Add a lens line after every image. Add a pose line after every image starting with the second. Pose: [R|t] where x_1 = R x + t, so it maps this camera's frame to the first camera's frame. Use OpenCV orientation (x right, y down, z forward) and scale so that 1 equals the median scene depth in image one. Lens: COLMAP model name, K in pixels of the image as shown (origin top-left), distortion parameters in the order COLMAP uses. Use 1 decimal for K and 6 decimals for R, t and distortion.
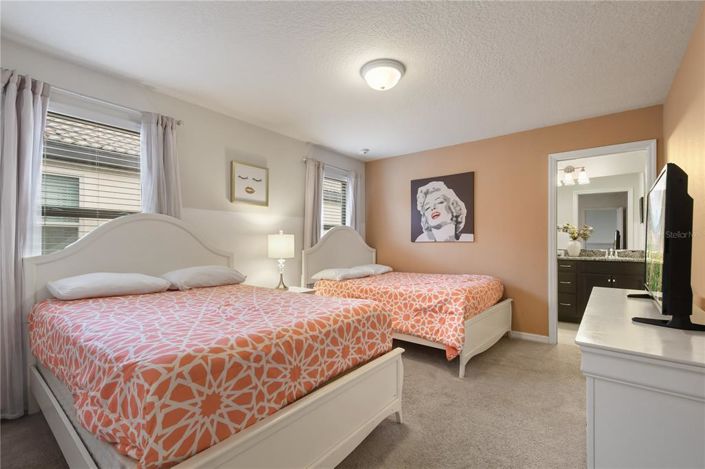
lens RADIAL K [[316.8, 0, 355.6], [0, 316.8, 242.7], [0, 0, 1]] dist [0.025736, -0.016886]
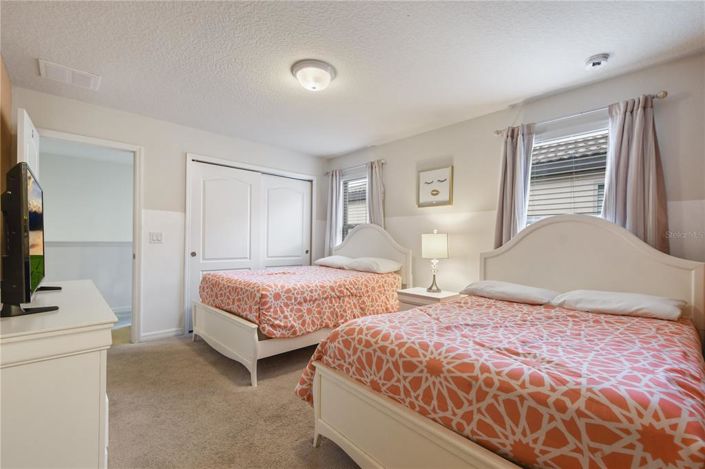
lens RADIAL K [[316.8, 0, 355.6], [0, 316.8, 242.7], [0, 0, 1]] dist [0.025736, -0.016886]
pose [[-0.132406, -0.004539, -0.991185, 0.615357], [-0.018089, 0.999834, -0.002162, 0.006348], [0.991031, 0.017643, -0.132466, 0.729112]]
